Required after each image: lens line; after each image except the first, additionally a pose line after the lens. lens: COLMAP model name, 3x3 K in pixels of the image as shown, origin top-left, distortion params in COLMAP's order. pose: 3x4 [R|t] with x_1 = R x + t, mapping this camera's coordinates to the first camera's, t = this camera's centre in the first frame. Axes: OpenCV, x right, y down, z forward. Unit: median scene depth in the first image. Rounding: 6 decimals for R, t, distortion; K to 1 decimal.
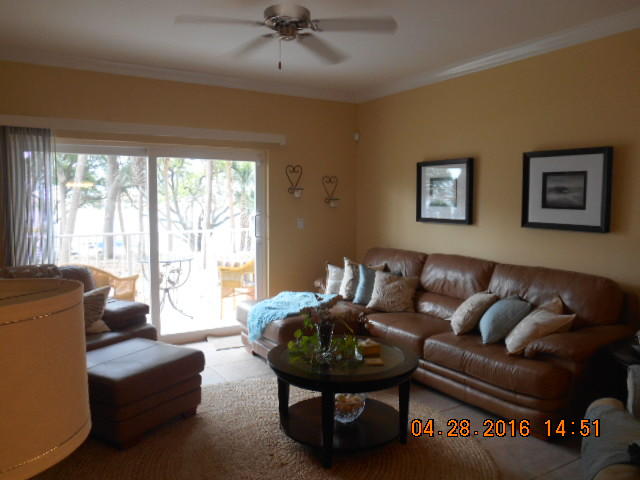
lens RADIAL K [[497.5, 0, 320.0], [0, 497.5, 240.0], [0, 0, 1]] dist [-0.020967, 0.016241]
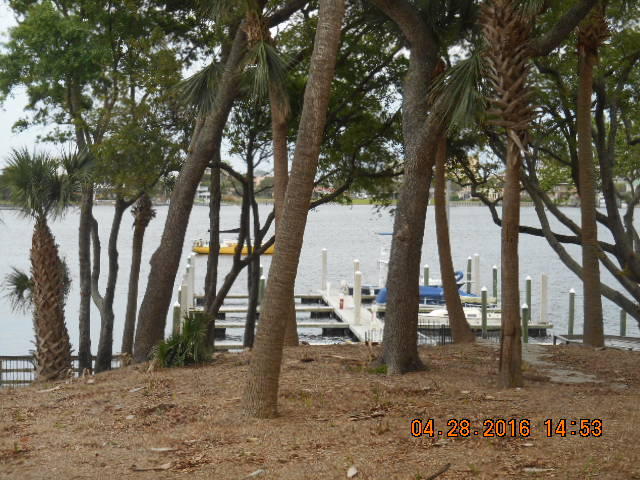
lens RADIAL K [[1307.7, 0, 320.0], [0, 1307.7, 240.0], [0, 0, 1]] dist [0.062037, 0.008617]
pose [[0.889725, 0.025534, -0.455782, -0.065678], [-0.041448, 0.998829, -0.024953, -0.012868], [0.454611, 0.041092, 0.889742, 0.160659]]
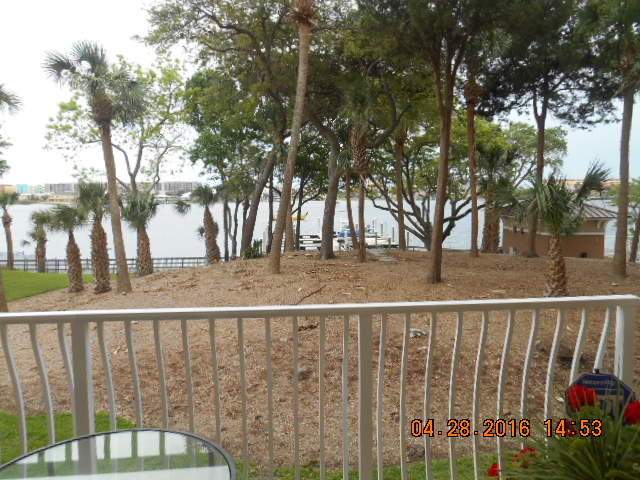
lens RADIAL K [[497.5, 0, 320.0], [0, 497.5, 240.0], [0, 0, 1]] dist [-0.020967, 0.016241]
pose [[0.886150, 0.034168, -0.462137, -0.019687], [-0.024430, 0.999336, 0.027041, -0.011204], [0.462754, -0.012672, 0.886396, 0.132257]]
